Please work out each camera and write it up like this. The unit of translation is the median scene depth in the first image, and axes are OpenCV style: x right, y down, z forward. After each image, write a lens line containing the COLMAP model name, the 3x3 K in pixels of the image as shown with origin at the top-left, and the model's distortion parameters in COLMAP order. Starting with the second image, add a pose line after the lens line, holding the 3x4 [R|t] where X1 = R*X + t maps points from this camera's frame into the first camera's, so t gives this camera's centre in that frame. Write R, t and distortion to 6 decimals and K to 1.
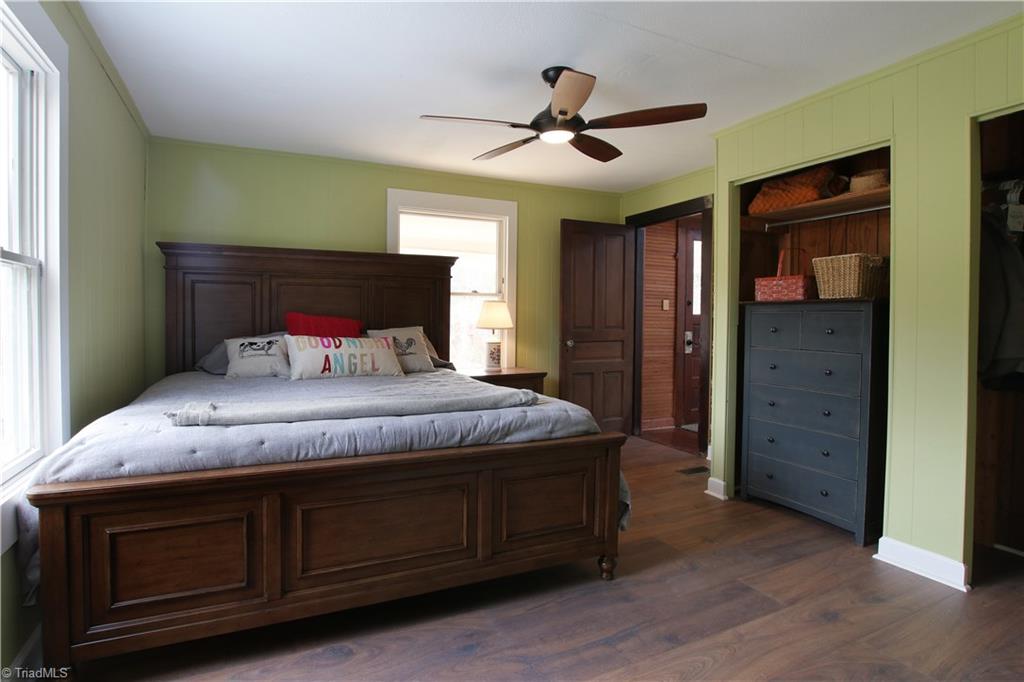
lens RADIAL K [[500.3, 0, 462.3], [0, 500.3, 328.5], [0, 0, 1]] dist [-0.027307, 0.004850]
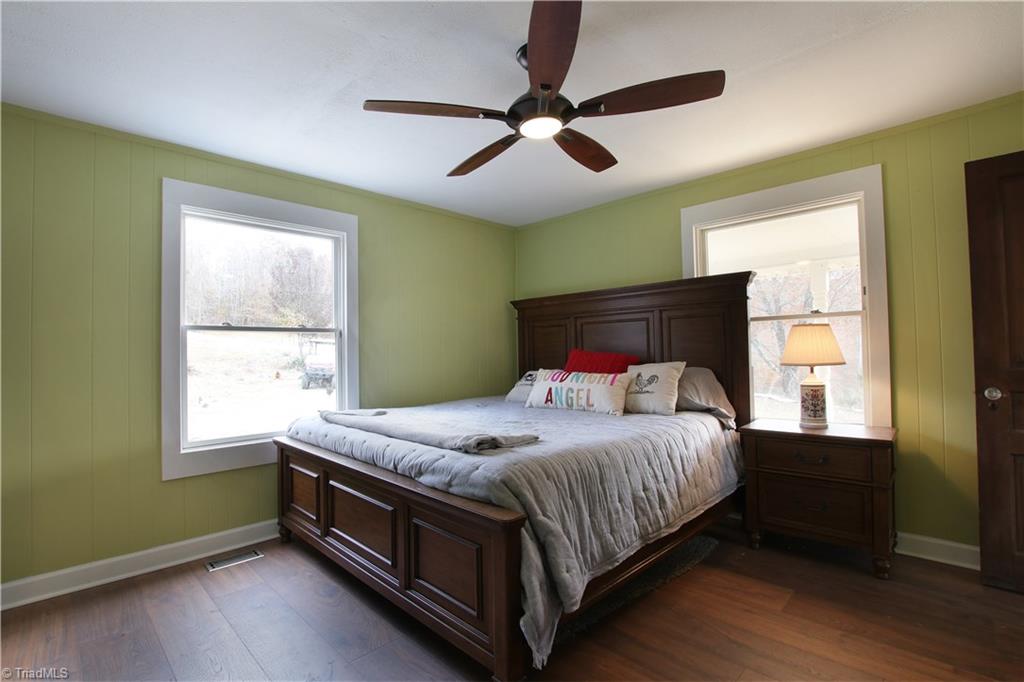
lens RADIAL K [[474.1, 0, 520.3], [0, 474.1, 337.7], [0, 0, 1]] dist [-0.028099, -0.000659]
pose [[0.398135, -0.038508, -0.916518, 0.649292], [-0.000639, 0.999107, -0.042256, -0.012987], [0.917327, 0.017409, 0.397754, 0.496273]]
